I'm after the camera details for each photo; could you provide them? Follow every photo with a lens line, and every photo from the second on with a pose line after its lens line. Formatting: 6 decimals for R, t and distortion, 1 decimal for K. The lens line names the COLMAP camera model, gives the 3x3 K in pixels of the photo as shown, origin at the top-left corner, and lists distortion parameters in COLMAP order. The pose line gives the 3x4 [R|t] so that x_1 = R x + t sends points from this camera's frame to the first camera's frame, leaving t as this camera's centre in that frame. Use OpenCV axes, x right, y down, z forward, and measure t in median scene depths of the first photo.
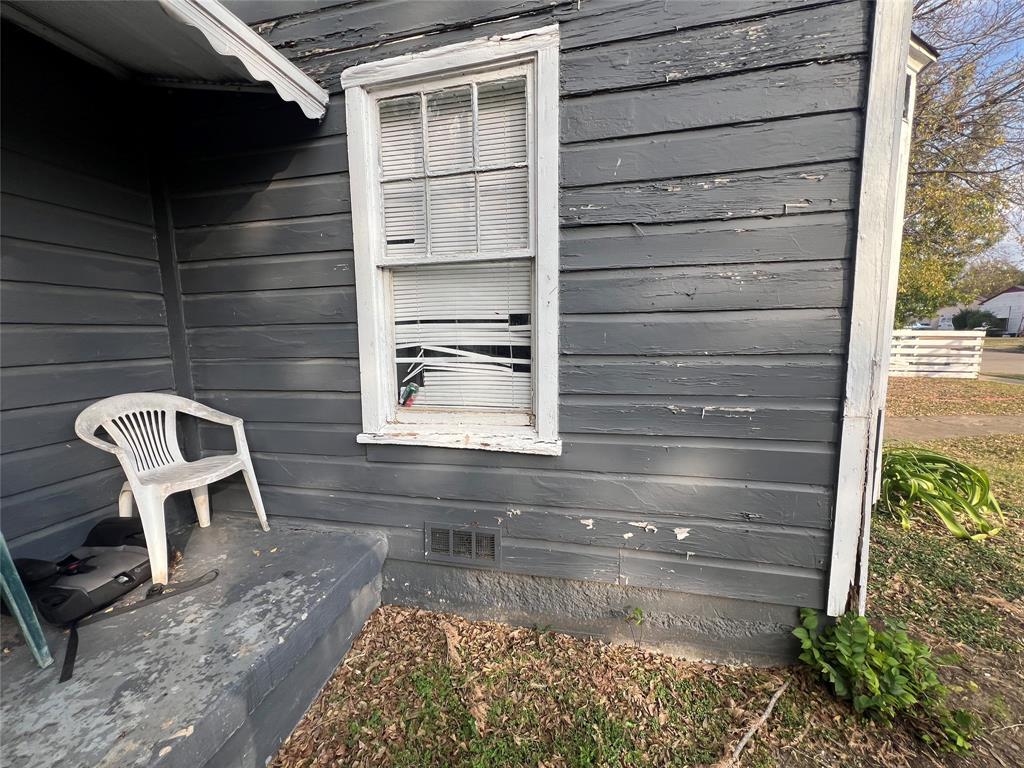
lens RADIAL K [[414.0, 0, 512.0], [0, 414.0, 384.0], [0, 0, 1]] dist [-0.001957, -0.000032]
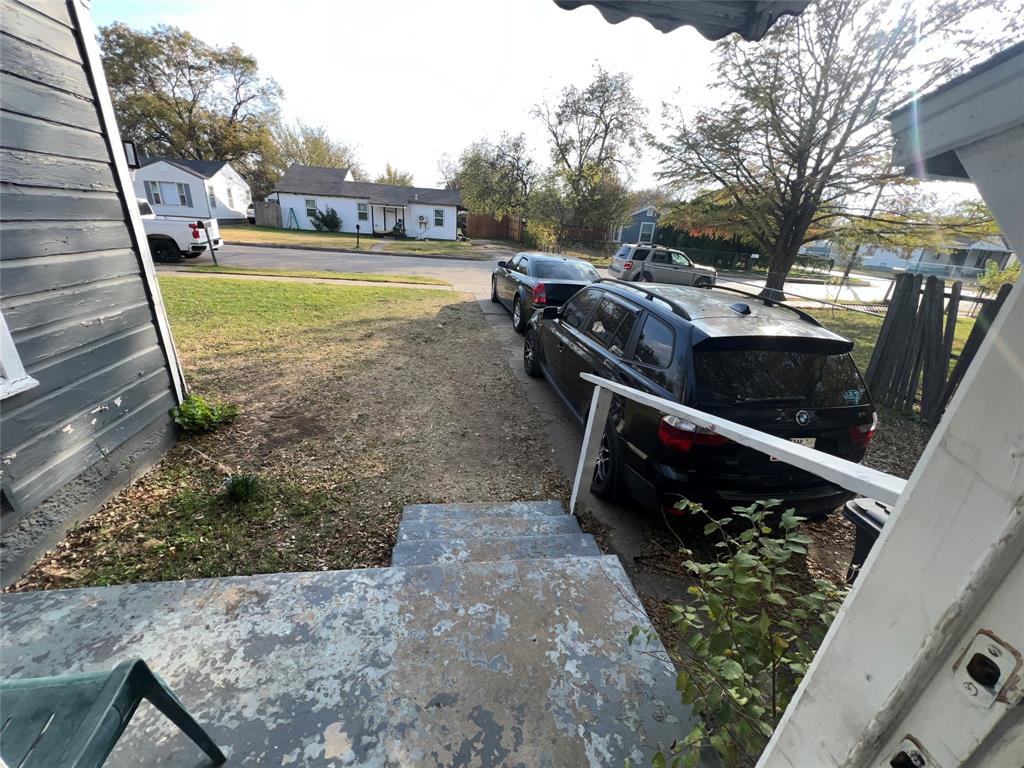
lens RADIAL K [[414.0, 0, 512.0], [0, 414.0, 384.0], [0, 0, 1]] dist [-0.001957, -0.000032]
pose [[-0.390528, -0.342060, 0.854683, -1.501133], [0.064741, 0.915903, 0.396143, -0.221946], [-0.918312, 0.210039, -0.335540, 0.157086]]
